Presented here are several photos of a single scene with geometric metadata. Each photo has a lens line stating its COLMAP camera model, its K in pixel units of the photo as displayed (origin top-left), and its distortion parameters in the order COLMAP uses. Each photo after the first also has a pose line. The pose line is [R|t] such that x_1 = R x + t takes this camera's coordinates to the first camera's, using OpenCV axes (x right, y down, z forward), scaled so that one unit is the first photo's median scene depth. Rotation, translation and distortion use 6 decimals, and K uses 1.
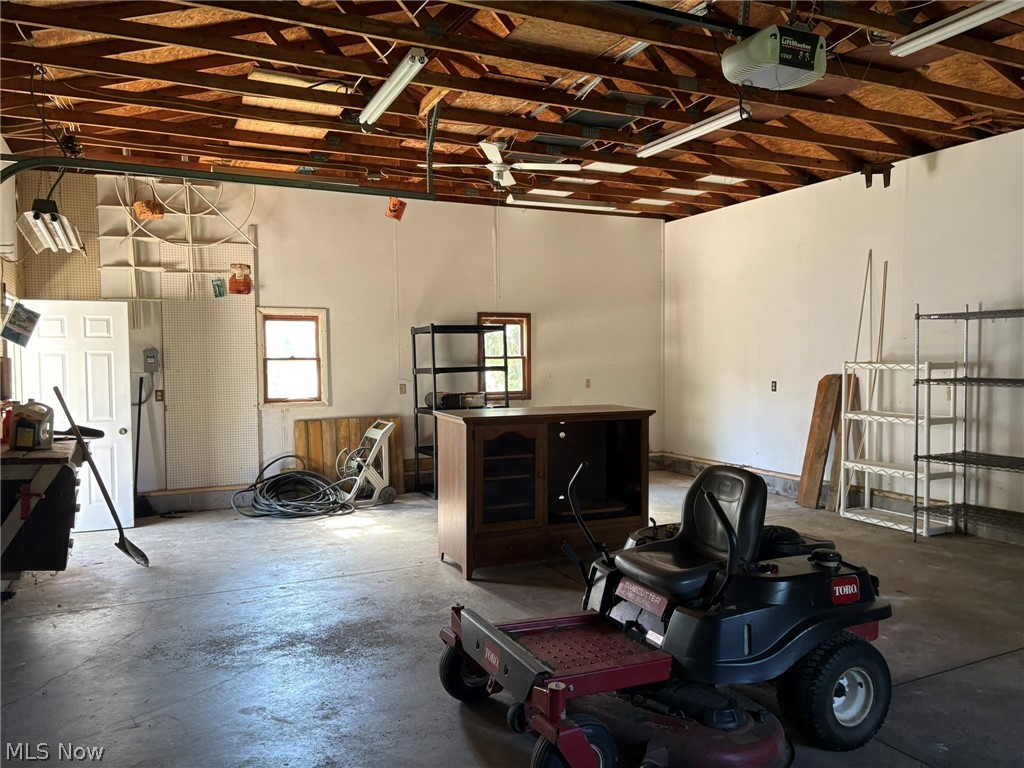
lens RADIAL K [[782.7, 0, 512.4], [0, 782.7, 389.4], [0, 0, 1]] dist [0.087004, -0.078712]
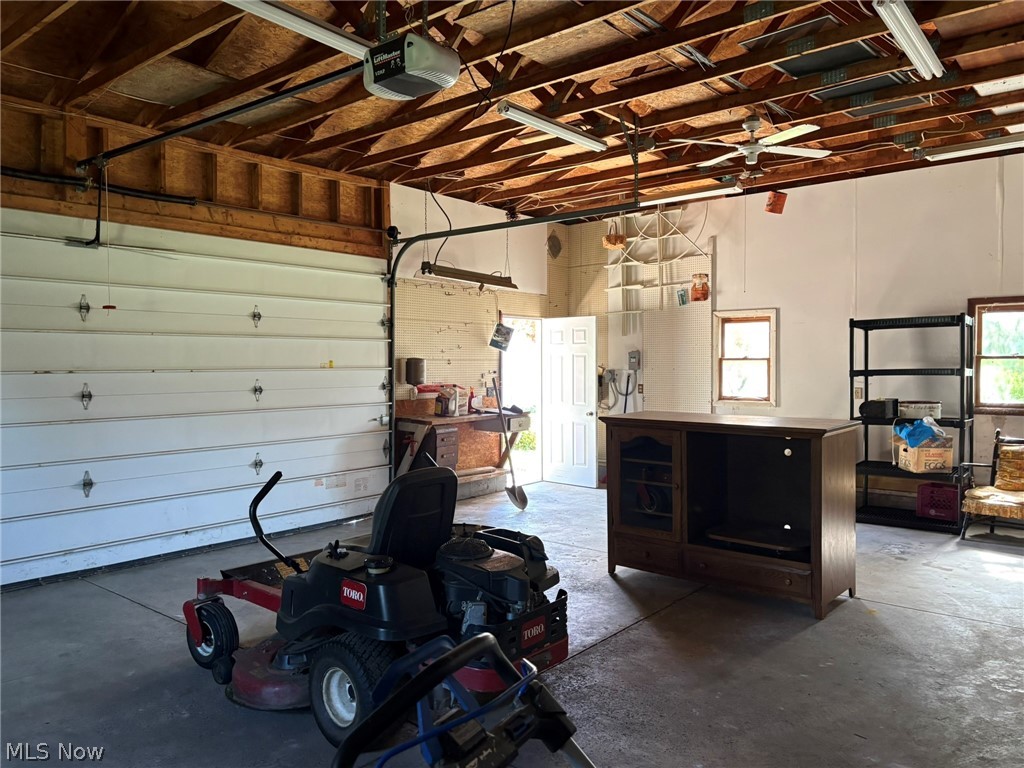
lens RADIAL K [[782.7, 0, 512.4], [0, 782.7, 389.4], [0, 0, 1]] dist [0.087004, -0.078712]
pose [[0.411850, 0.039987, -0.910374, 0.565941], [-0.035236, 0.998988, 0.027939, -0.017800], [0.910570, 0.020571, 0.412843, 0.306600]]
